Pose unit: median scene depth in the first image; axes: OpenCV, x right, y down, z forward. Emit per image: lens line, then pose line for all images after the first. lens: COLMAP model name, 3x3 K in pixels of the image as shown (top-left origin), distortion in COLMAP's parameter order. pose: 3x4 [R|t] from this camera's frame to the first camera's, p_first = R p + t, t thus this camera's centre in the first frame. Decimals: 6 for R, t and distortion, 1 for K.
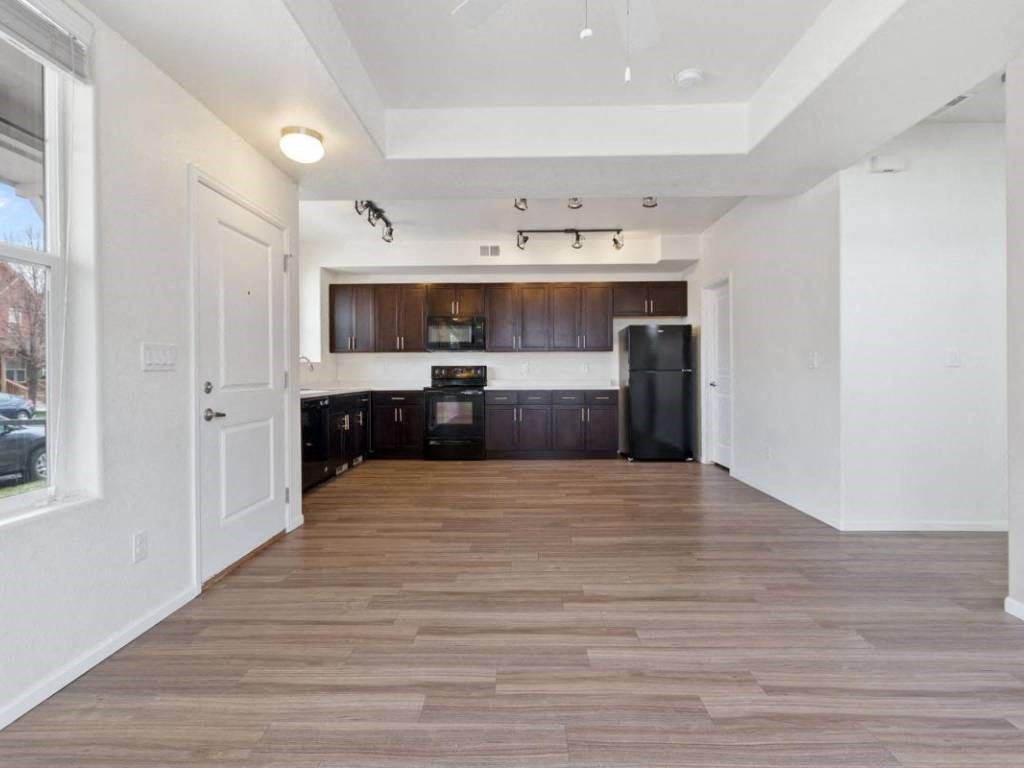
lens RADIAL K [[510.2, 0, 513.1], [0, 510.2, 375.4], [0, 0, 1]] dist [0.001987, 0.000608]
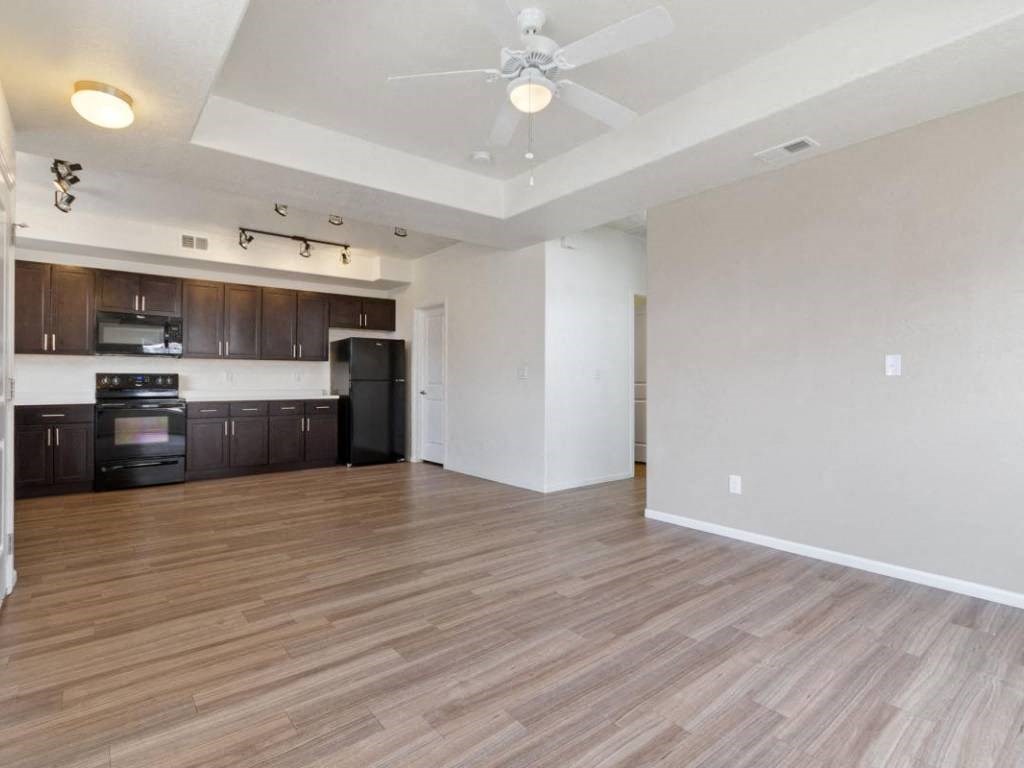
lens RADIAL K [[514.1, 0, 516.3], [0, 514.1, 386.2], [0, 0, 1]] dist [0.000154, 0.000628]
pose [[0.769537, -0.002104, 0.638599, -0.365906], [0.001283, 0.999998, 0.001750, 0.002533], [-0.638601, -0.000528, 0.769537, -0.060660]]
